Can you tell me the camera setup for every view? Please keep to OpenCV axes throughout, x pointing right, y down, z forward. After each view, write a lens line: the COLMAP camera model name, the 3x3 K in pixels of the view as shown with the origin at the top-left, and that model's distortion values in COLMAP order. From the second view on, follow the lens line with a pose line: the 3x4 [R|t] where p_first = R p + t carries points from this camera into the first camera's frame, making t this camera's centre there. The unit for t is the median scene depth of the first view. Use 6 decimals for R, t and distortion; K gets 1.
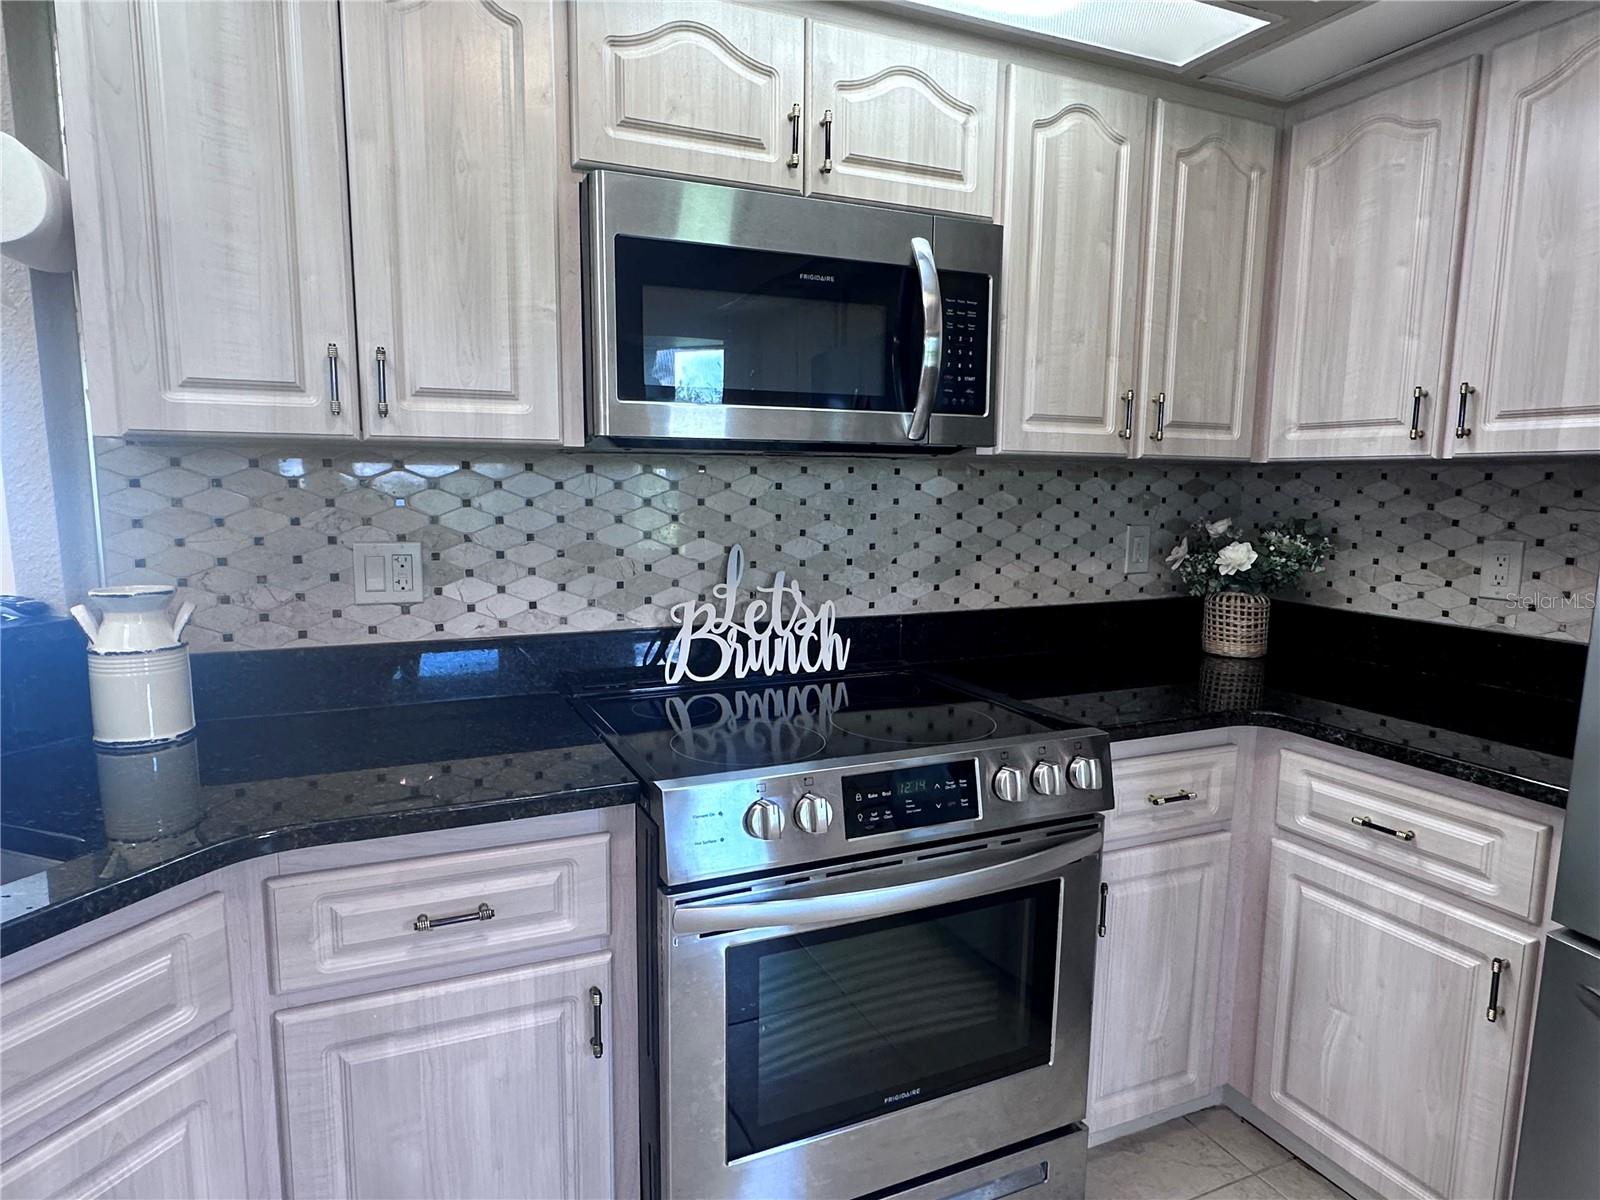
lens RADIAL K [[956.1, 0, 797.8], [0, 956.1, 607.9], [0, 0, 1]] dist [-0.001166, 0.002981]
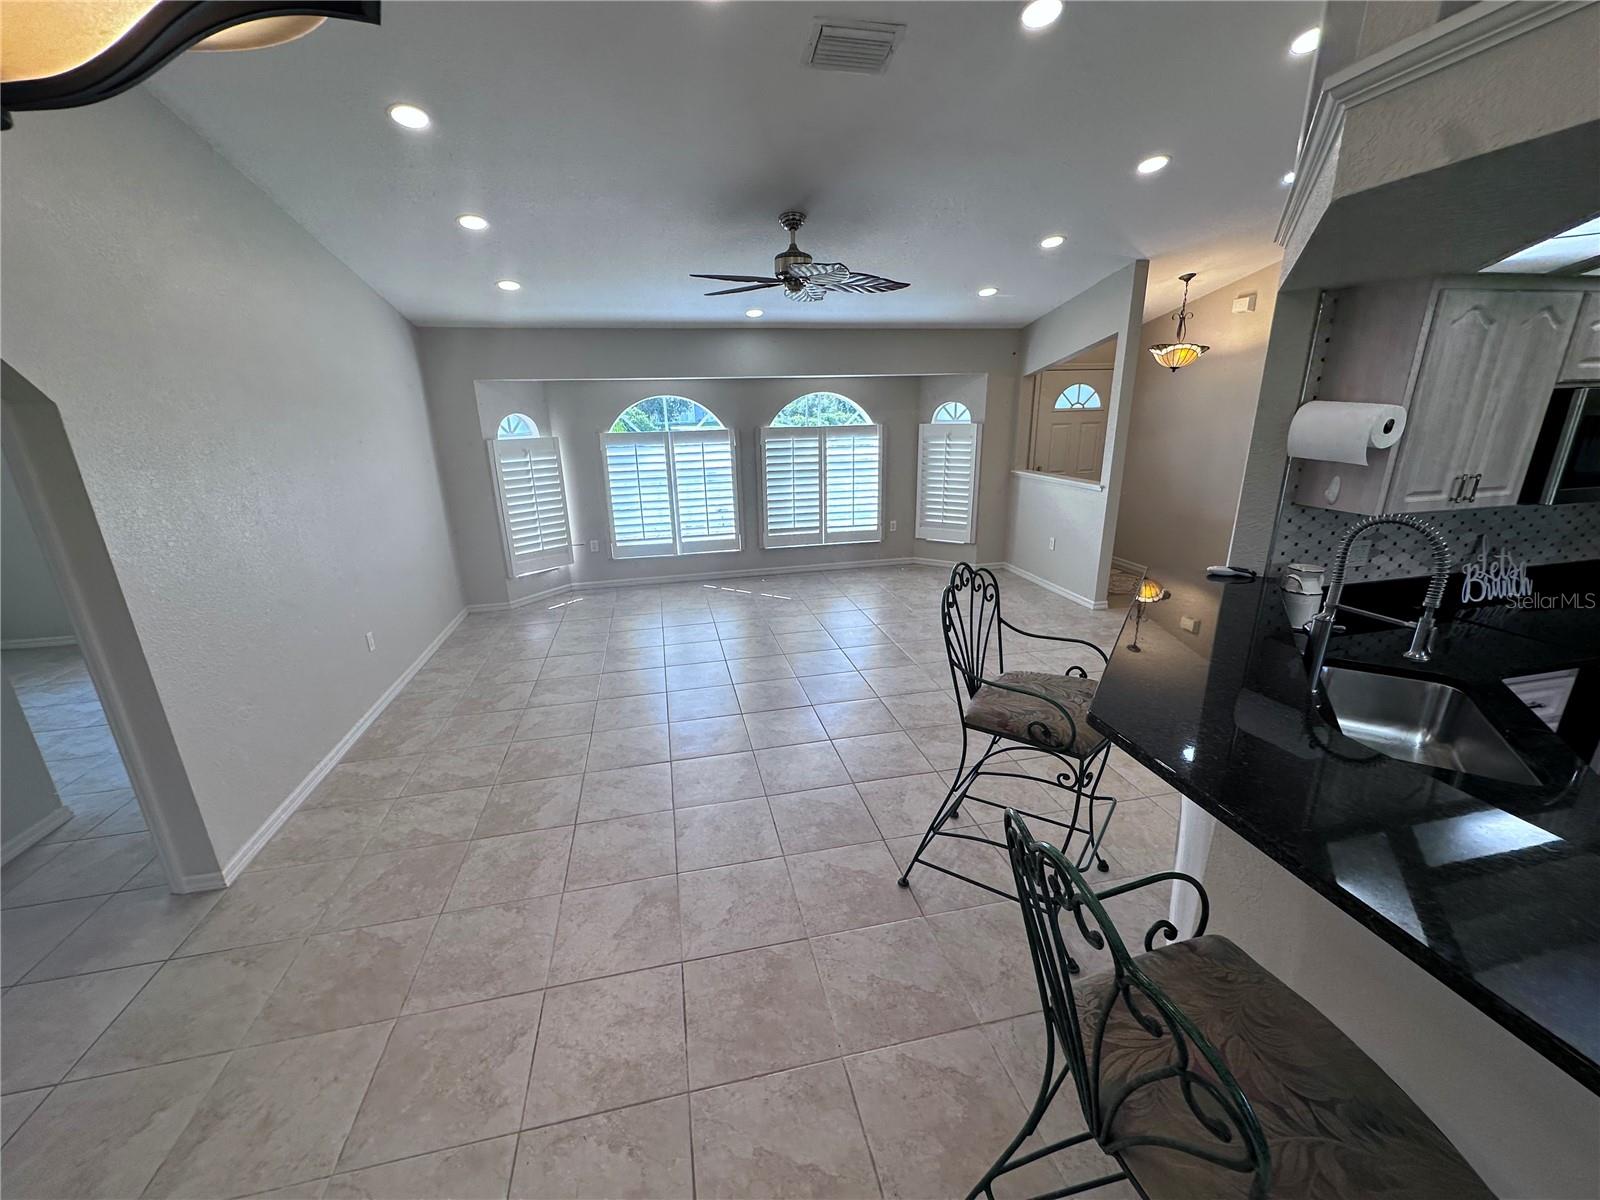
lens RADIAL K [[639.5, 0, 800.0], [0, 639.5, 600.0], [0, 0, 1]] dist [-0.002148, 0.000204]
pose [[0.979414, 0.031070, -0.199455, -1.645072], [0.002866, 0.985844, 0.167642, -0.216125], [0.201840, -0.164763, 0.965461, -0.869637]]
